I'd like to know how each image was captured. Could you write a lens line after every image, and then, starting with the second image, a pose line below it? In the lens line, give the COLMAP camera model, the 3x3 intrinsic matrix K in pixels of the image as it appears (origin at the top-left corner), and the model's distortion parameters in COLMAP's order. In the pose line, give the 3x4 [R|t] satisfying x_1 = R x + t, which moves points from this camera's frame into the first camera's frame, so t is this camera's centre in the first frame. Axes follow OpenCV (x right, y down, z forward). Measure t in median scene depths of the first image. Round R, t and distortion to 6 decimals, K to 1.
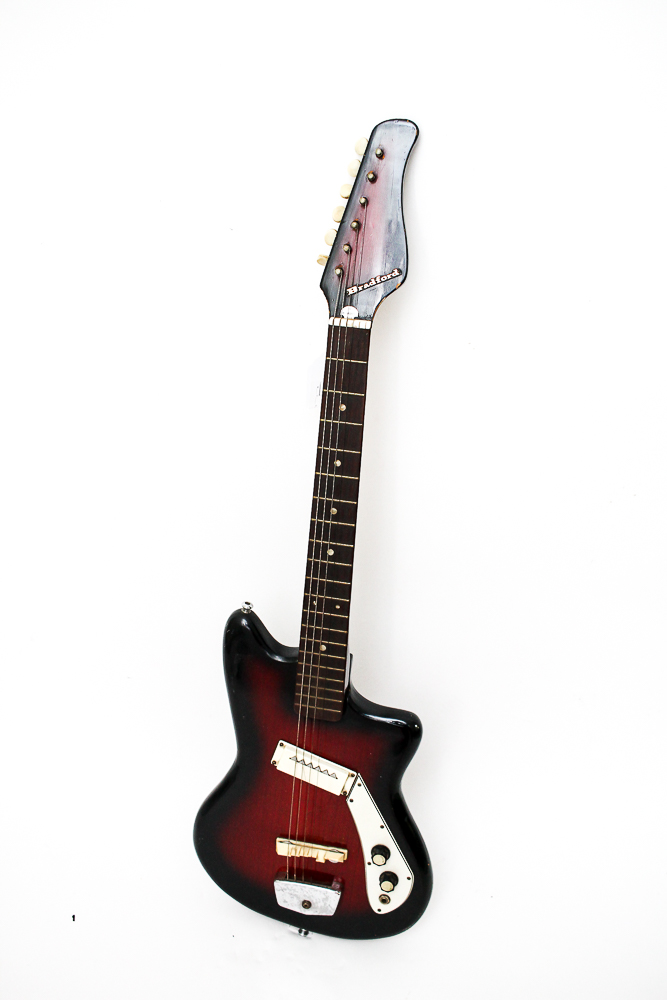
lens RADIAL K [[1135.8, 0, 338.1], [0, 1135.8, 508.2], [0, 0, 1]] dist [-0.099847, 0.000000]
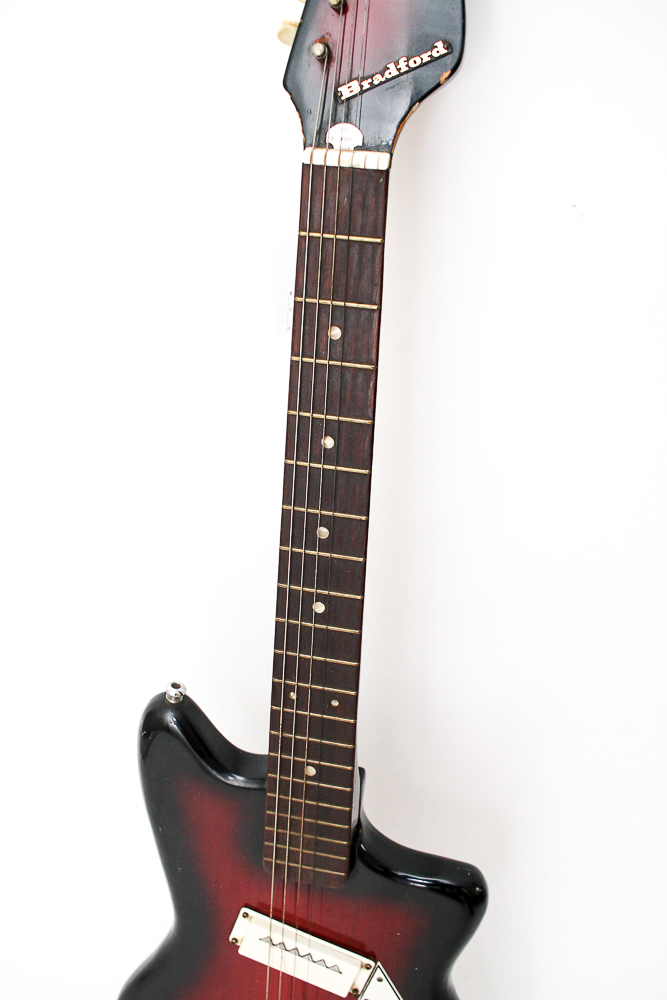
lens RADIAL K [[1135.8, 0, 335.4], [0, 1135.8, 498.1], [0, 0, 1]] dist [-0.099847, 0.000000]
pose [[0.999632, -0.015029, -0.022567, 0.012809], [0.016664, 0.997111, 0.074109, -0.047753], [0.021388, -0.074458, 0.996995, 0.446073]]
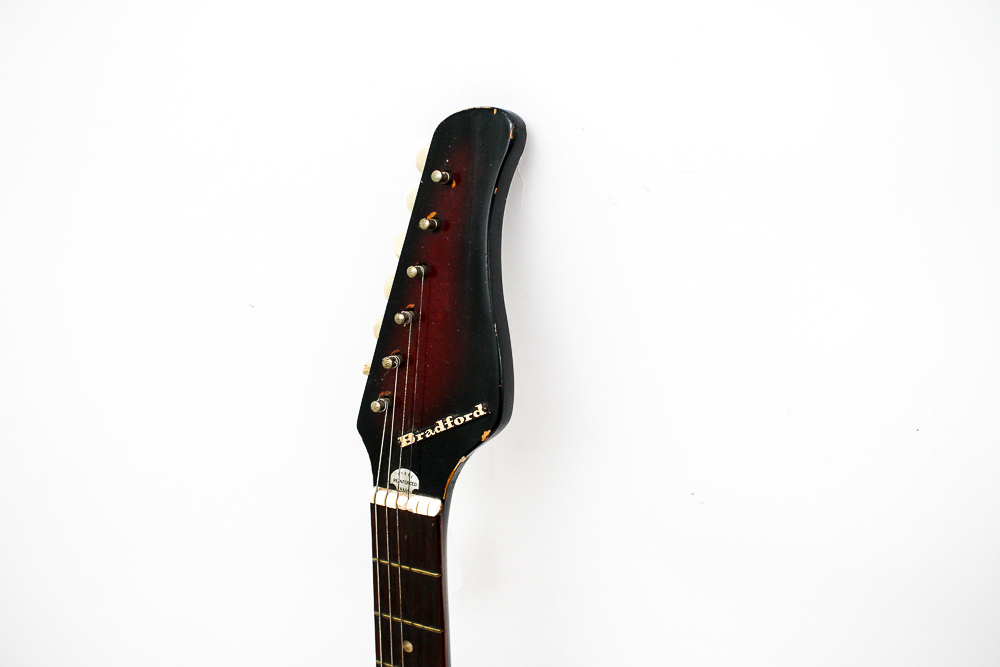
lens RADIAL K [[1135.8, 0, 500.0], [0, 1135.8, 328.1], [0, 0, 1]] dist [-0.099847, 0.000000]
pose [[0.960361, -0.009304, -0.278605, 0.174988], [-0.007691, 0.998178, -0.059843, -0.185495], [0.278654, 0.059614, 0.958540, 0.440278]]
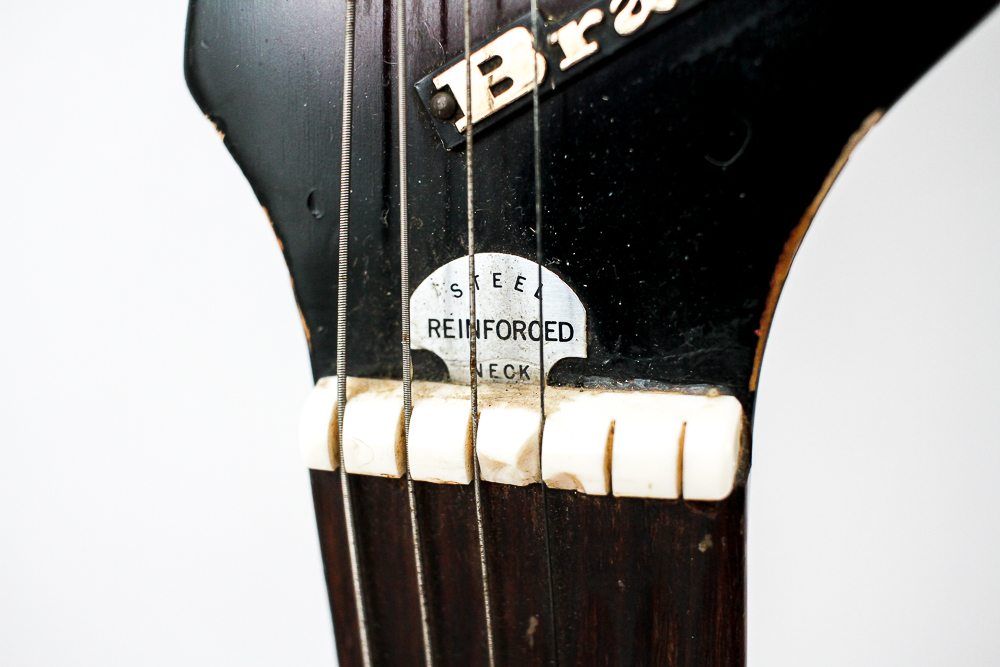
lens RADIAL K [[1135.8, 0, 508.3], [0, 1135.8, 334.9], [0, 0, 1]] dist [-0.099847, 0.000000]
pose [[0.985361, -0.107297, -0.132482, 0.020583], [0.109762, 0.993892, 0.011418, -0.150651], [0.130448, -0.025792, 0.991120, 0.793117]]
